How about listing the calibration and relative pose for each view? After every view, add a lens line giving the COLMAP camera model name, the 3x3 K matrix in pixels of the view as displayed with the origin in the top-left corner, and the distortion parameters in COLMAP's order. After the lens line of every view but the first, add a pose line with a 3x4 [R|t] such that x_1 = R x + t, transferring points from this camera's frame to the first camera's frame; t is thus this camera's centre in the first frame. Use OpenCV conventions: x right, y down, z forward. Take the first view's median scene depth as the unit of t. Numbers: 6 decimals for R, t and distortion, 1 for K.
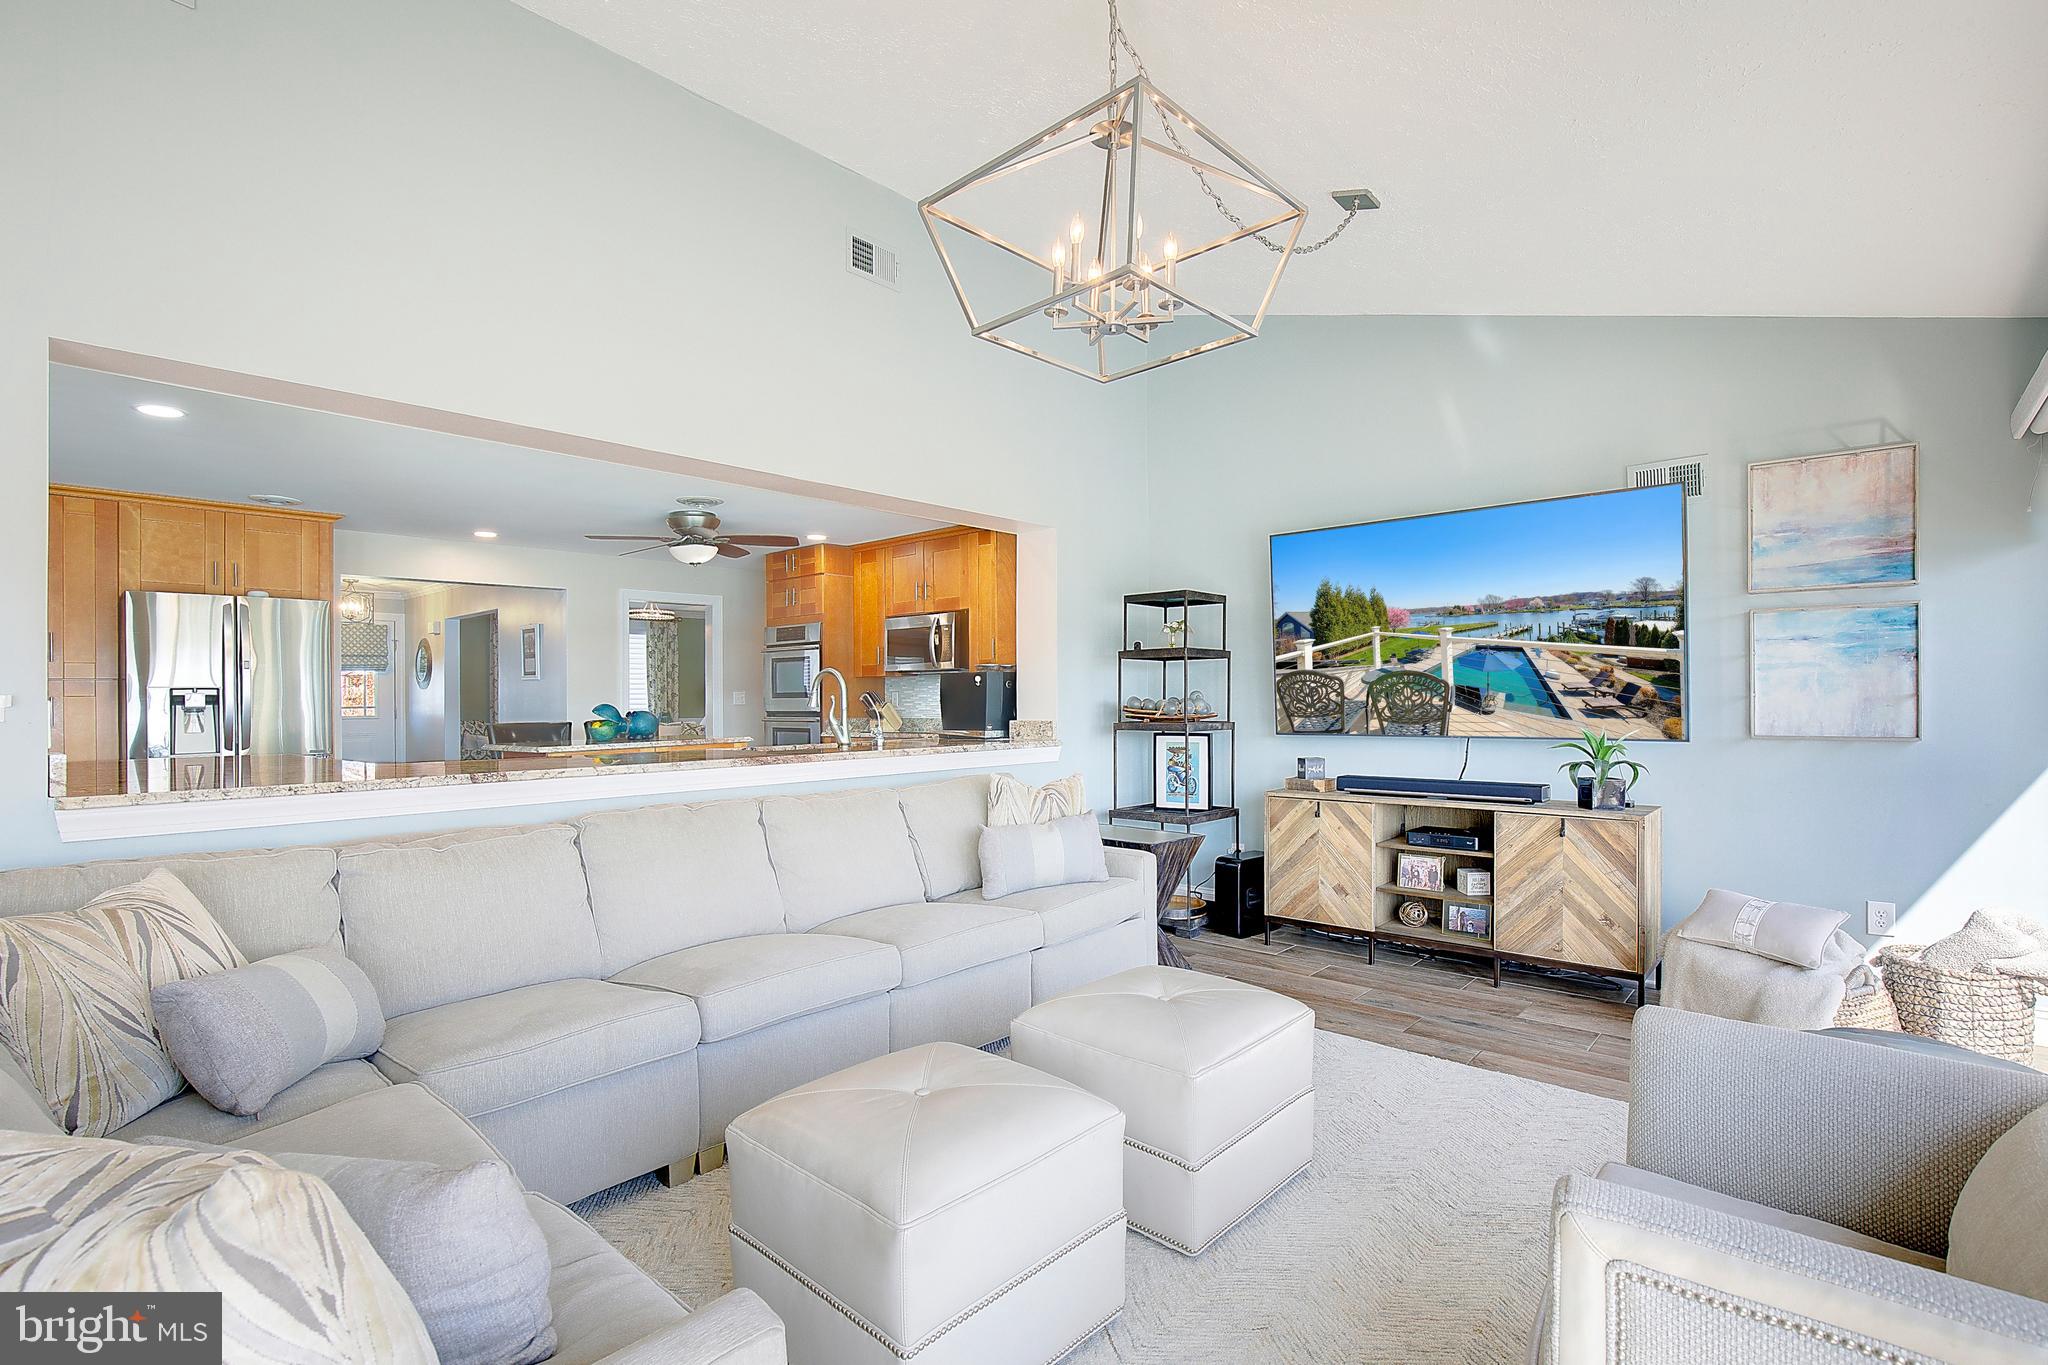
lens RADIAL K [[961.0, 0, 1022.3], [0, 961.0, 699.8], [0, 0, 1]] dist [-0.001280, 0.000053]
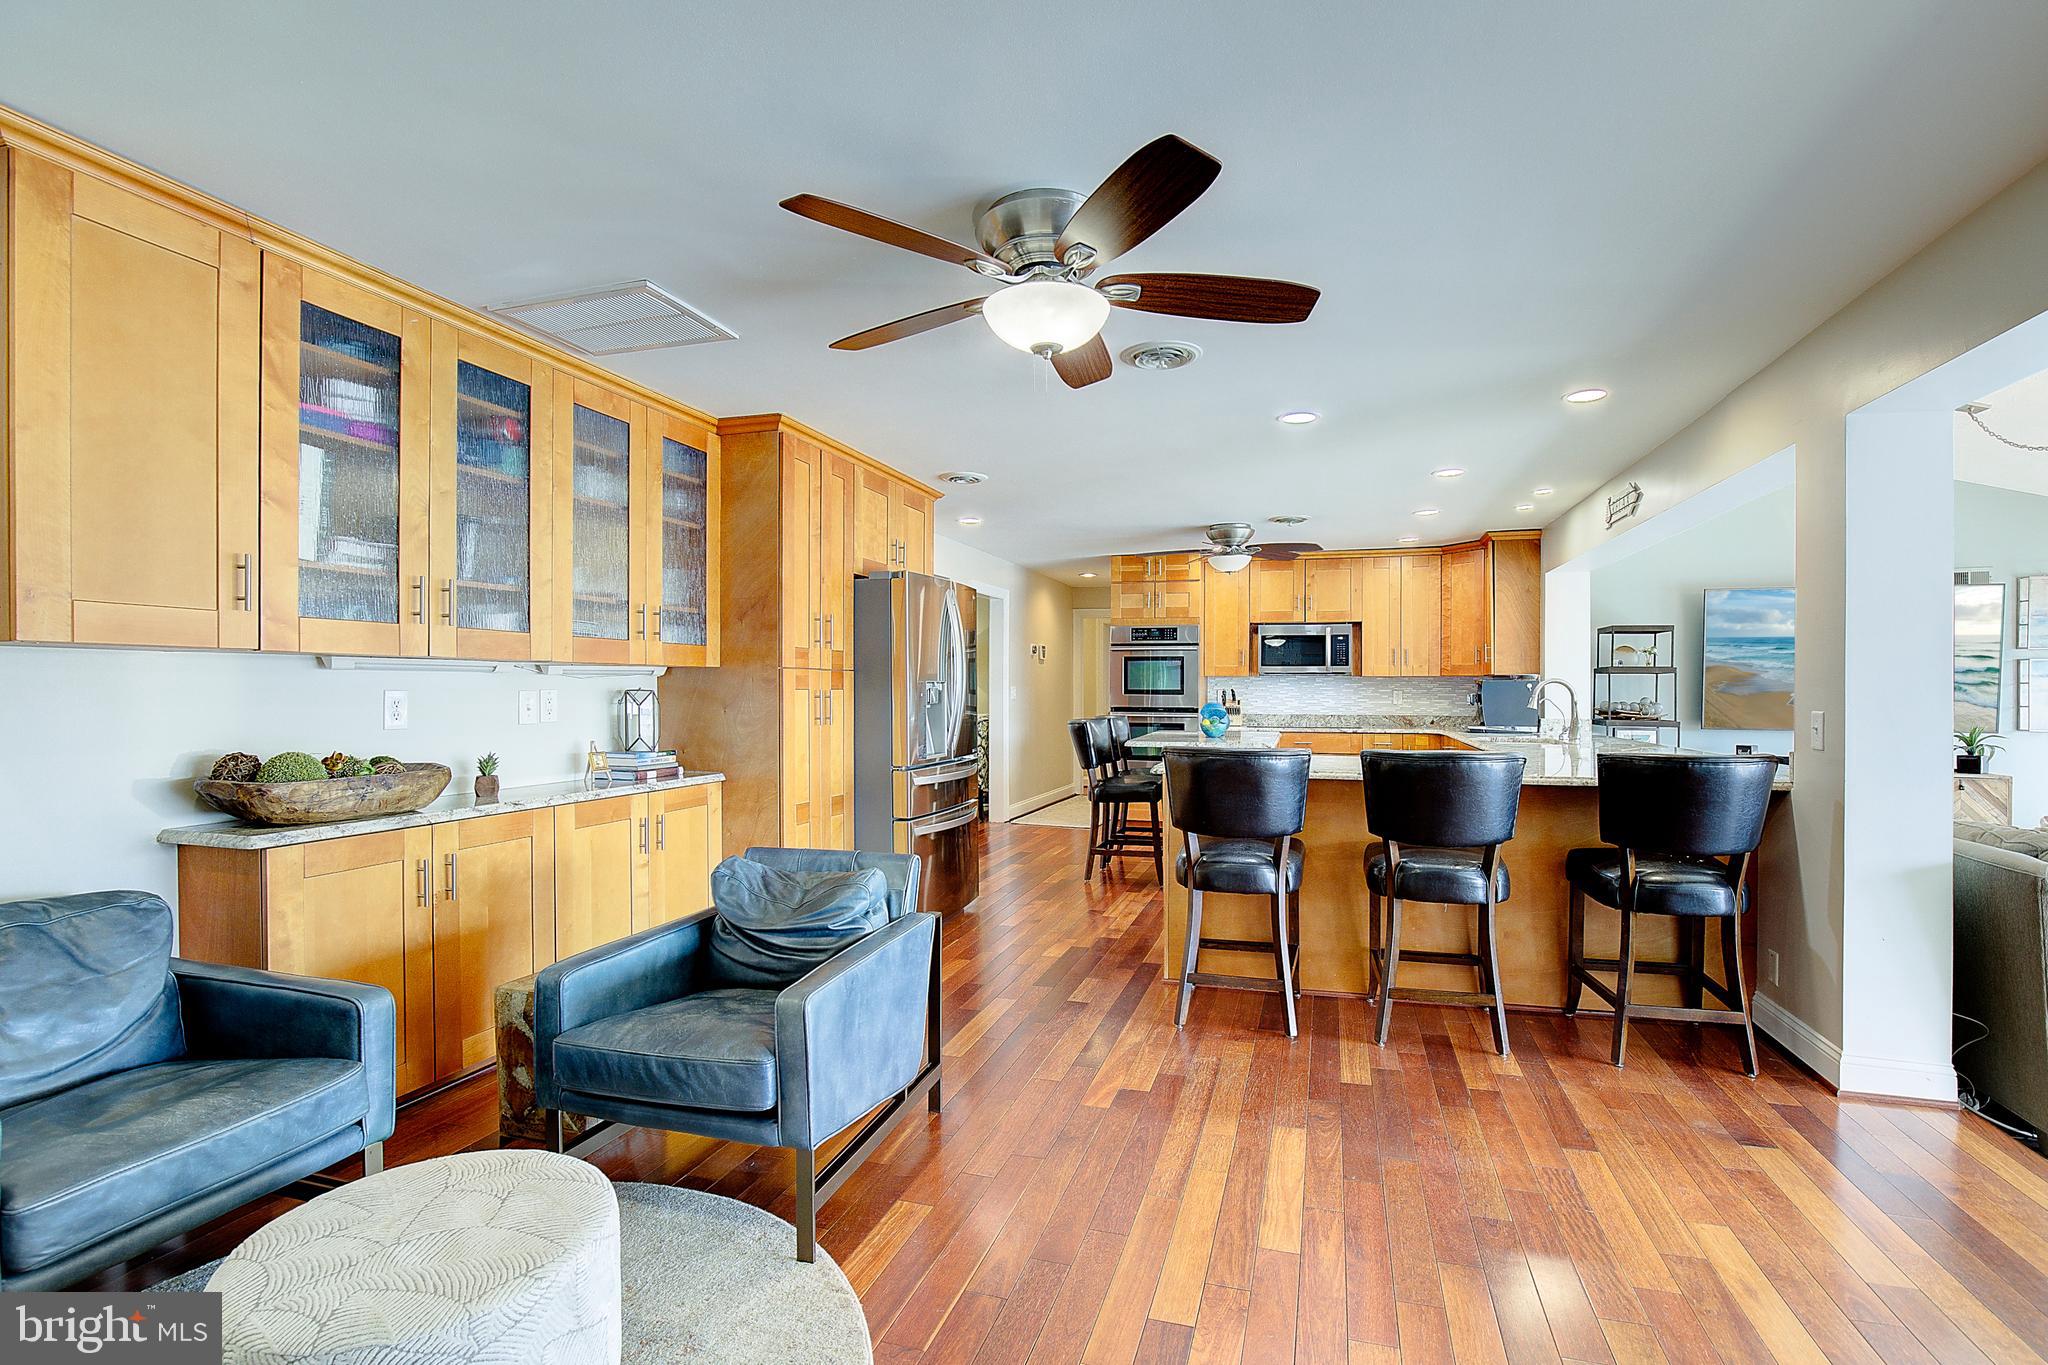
lens RADIAL K [[947.7, 0, 1043.4], [0, 947.7, 677.1], [0, 0, 1]] dist [-0.004688, 0.000160]
pose [[0.888672, 0.004891, 0.458518, -1.406917], [-0.007589, 0.999963, 0.004042, -0.042288], [-0.458481, -0.007071, 0.888676, 0.224415]]
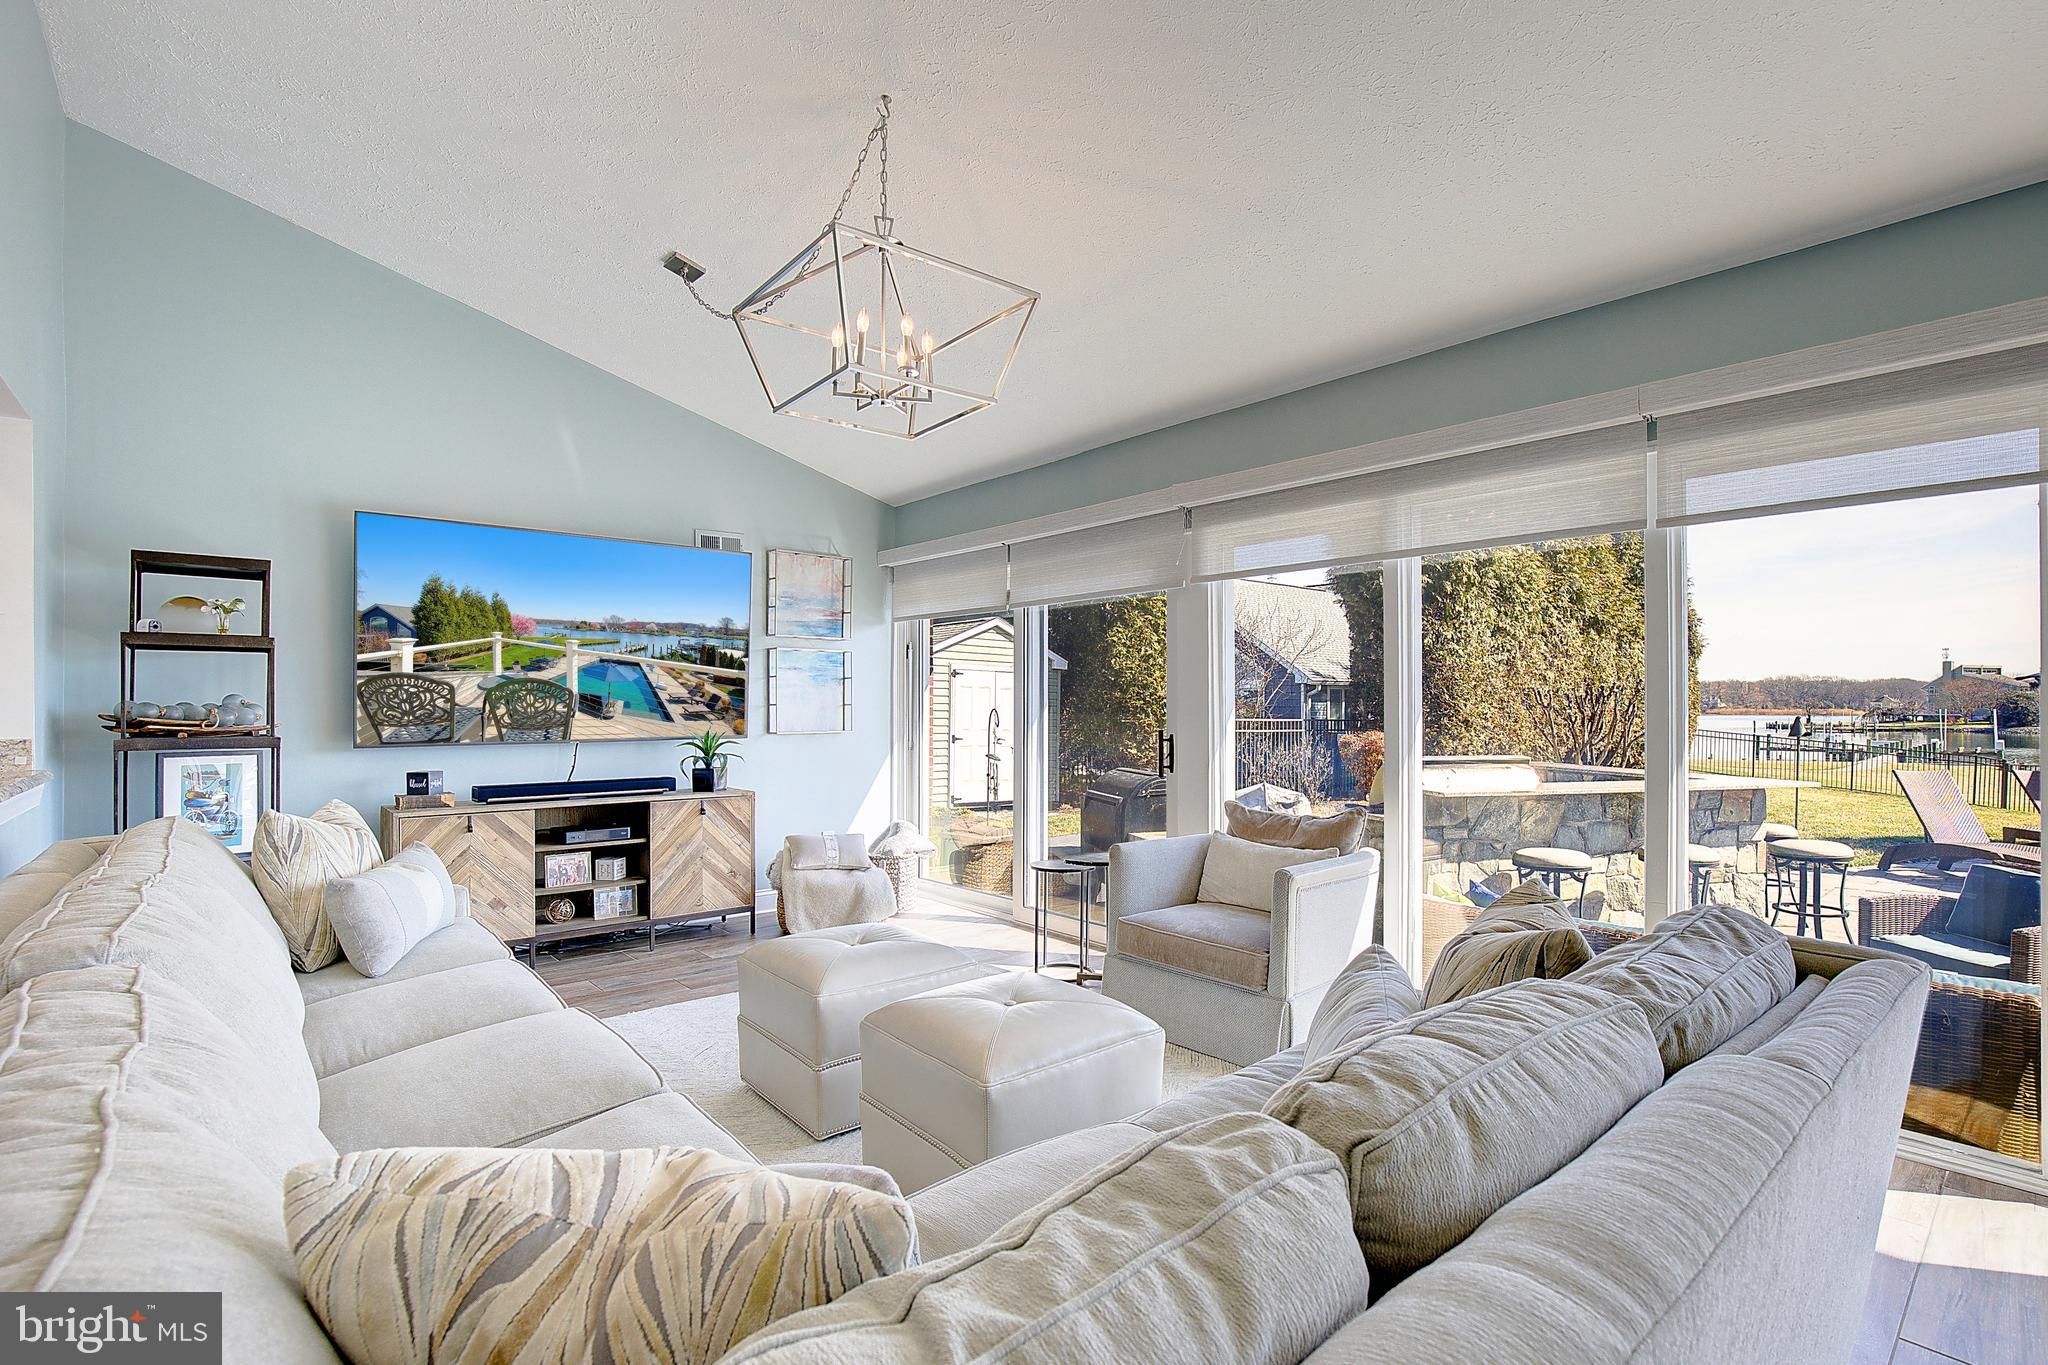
lens RADIAL K [[953.3, 0, 1071.7], [0, 953.3, 688.4], [0, 0, 1]] dist [-0.011585, -0.000073]
pose [[0.059723, 0.021007, 0.997994, -0.587339], [0.001272, 0.999776, -0.021121, 0.002753], [-0.998214, 0.002531, 0.059683, 0.368531]]
